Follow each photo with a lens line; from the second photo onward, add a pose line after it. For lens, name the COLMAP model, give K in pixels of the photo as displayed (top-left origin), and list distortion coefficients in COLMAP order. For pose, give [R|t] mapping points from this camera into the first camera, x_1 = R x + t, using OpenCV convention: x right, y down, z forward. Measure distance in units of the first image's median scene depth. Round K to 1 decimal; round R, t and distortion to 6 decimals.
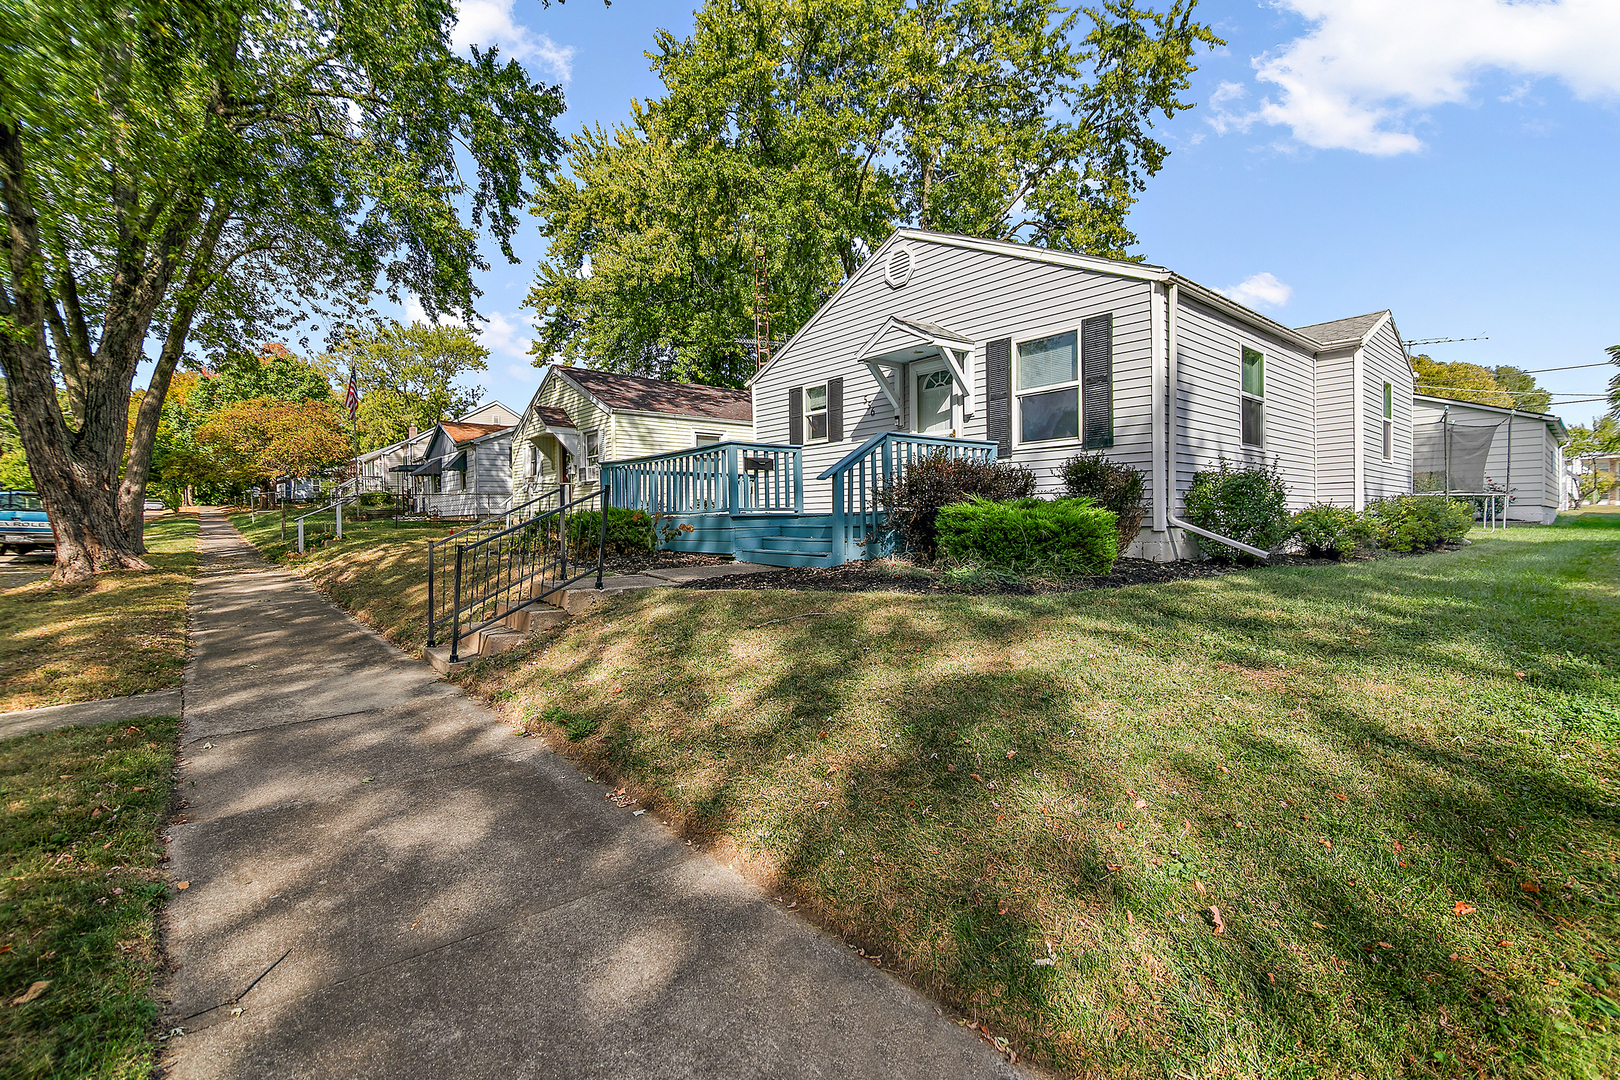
lens RADIAL K [[716.6, 0, 810.0], [0, 716.6, 540.0], [0, 0, 1]] dist [-0.022968, -0.000259]
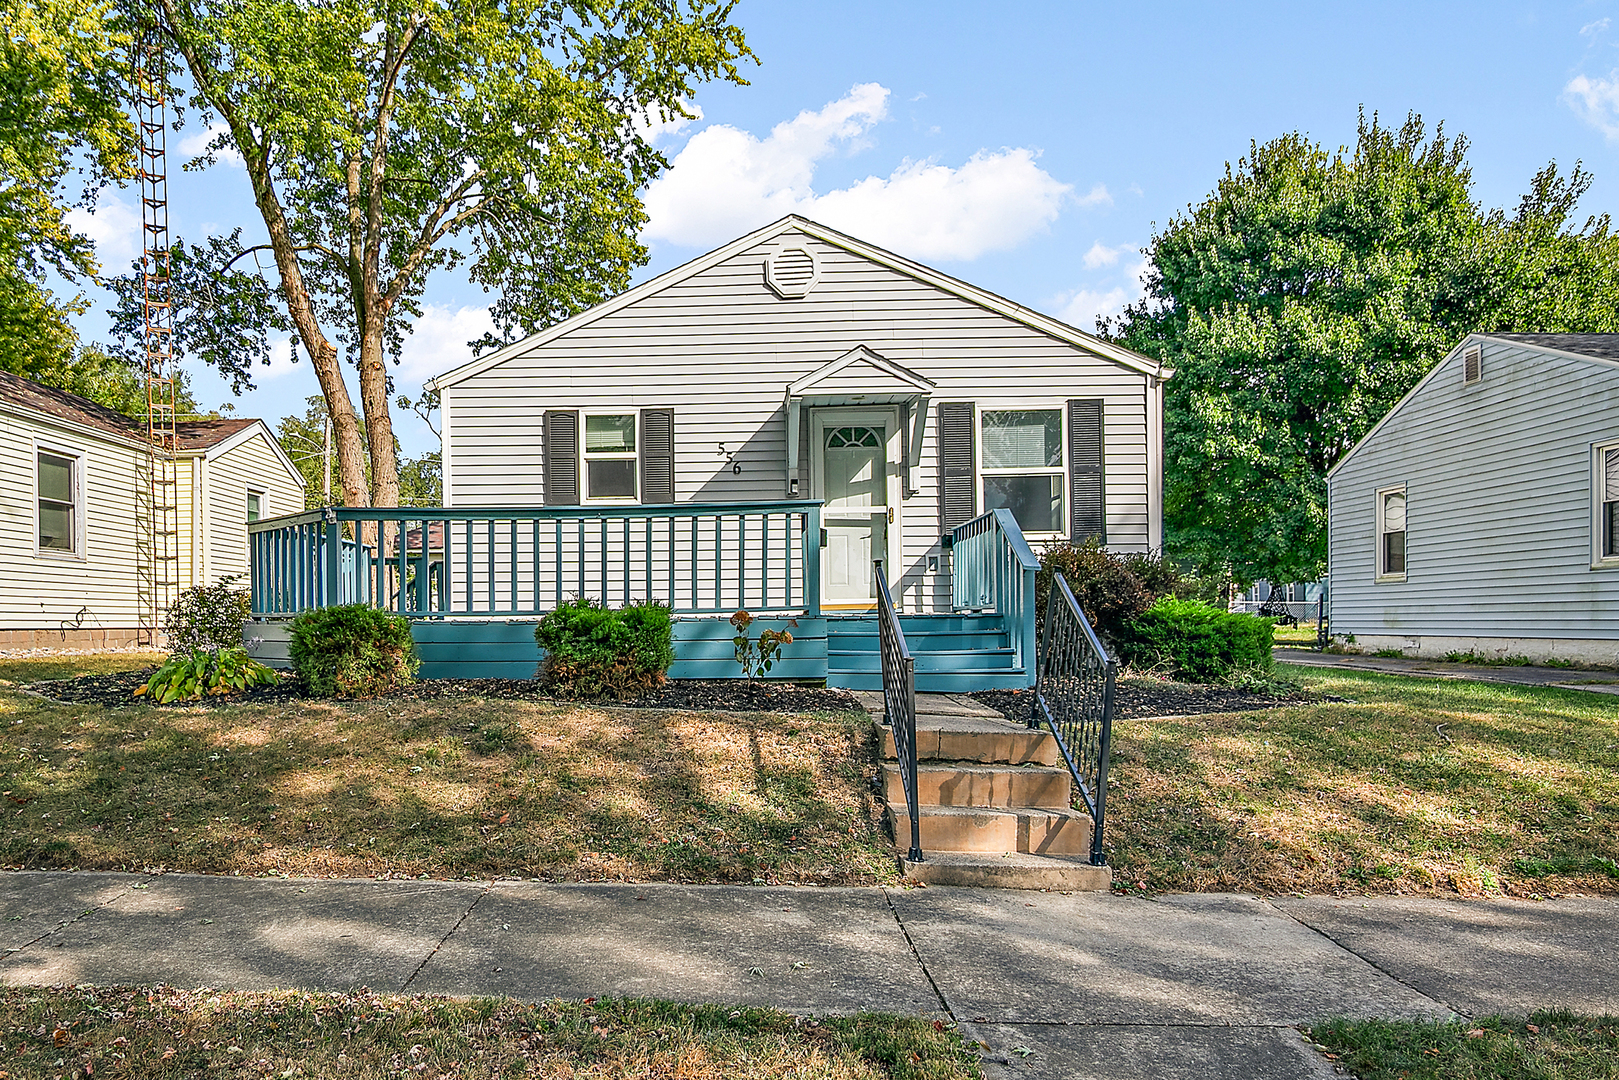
lens RADIAL K [[716.2, 0, 809.5], [0, 716.2, 540.0], [0, 0, 1]] dist [-0.022968, -0.000259]
pose [[0.664502, -0.002703, 0.747281, -0.434284], [0.026965, 0.999429, -0.020363, -0.111784], [-0.746800, 0.033682, 0.664196, 0.584624]]
